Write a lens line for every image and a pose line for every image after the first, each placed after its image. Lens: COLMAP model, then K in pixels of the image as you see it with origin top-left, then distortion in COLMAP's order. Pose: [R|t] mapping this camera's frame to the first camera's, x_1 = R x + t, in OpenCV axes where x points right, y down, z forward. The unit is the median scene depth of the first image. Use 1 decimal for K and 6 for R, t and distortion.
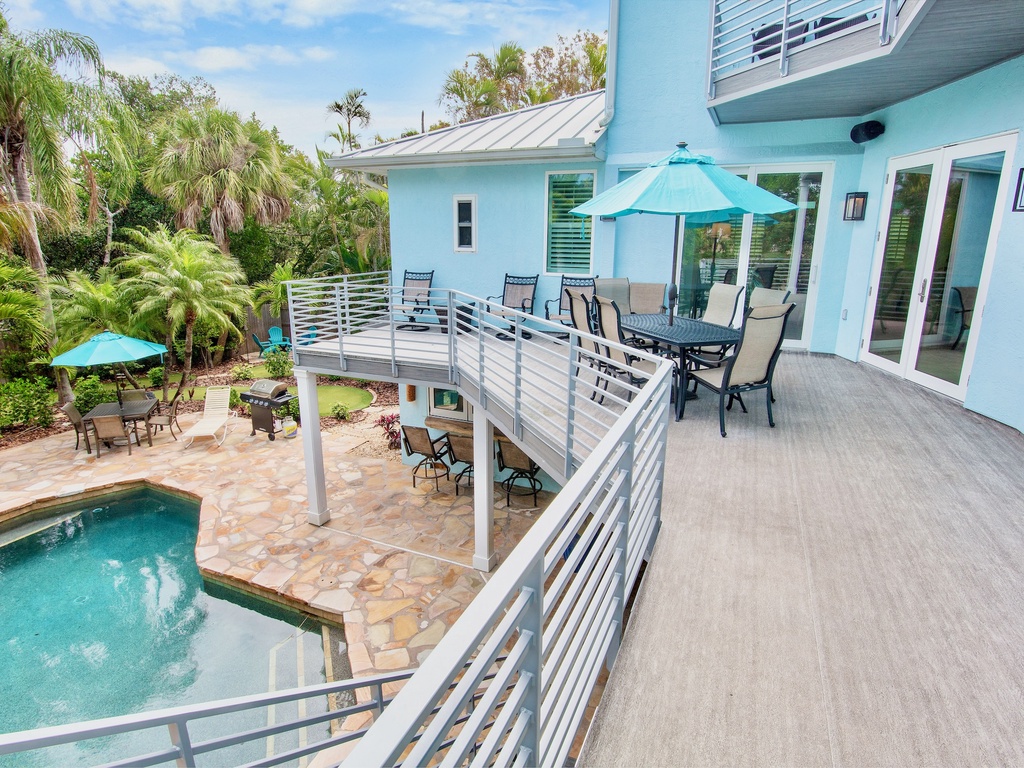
lens RADIAL K [[558.7, 0, 509.7], [0, 558.7, 376.7], [0, 0, 1]] dist [-0.024556, -0.001204]
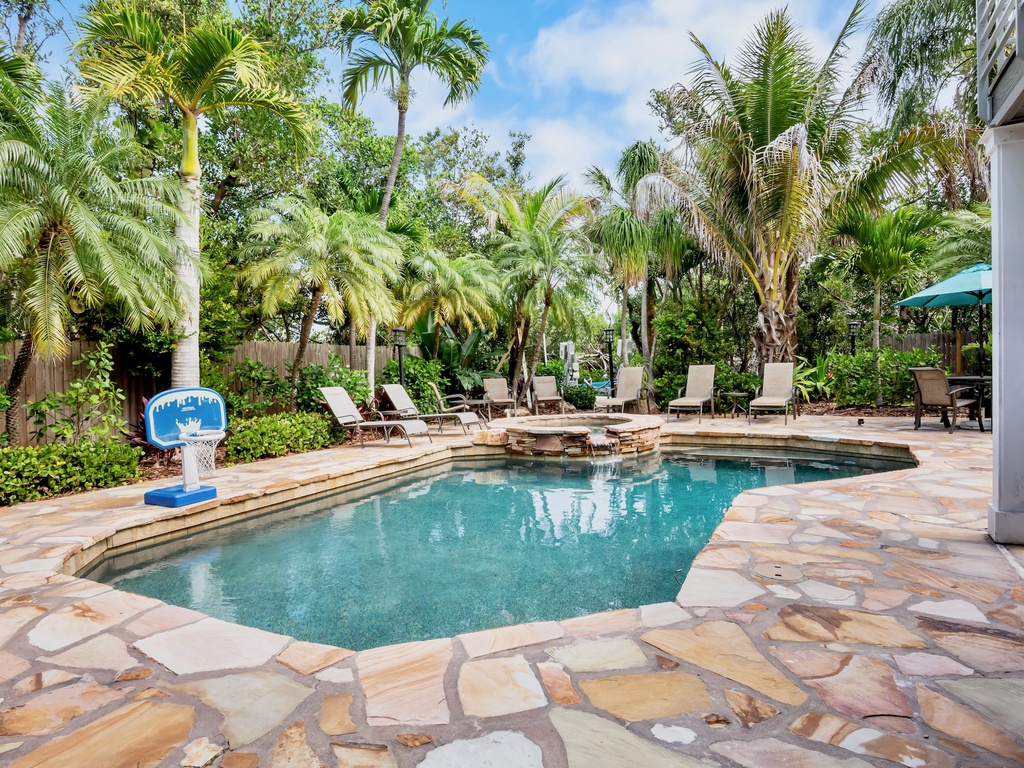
lens RADIAL K [[592.0, 0, 512.0], [0, 592.0, 384.0], [0, 0, 1]] dist [-0.015353, -0.002296]
pose [[-0.088488, 0.028697, -0.995664, 0.074378], [-0.215641, 0.975328, 0.047276, 0.169155], [0.972455, 0.218890, -0.080116, 0.537456]]
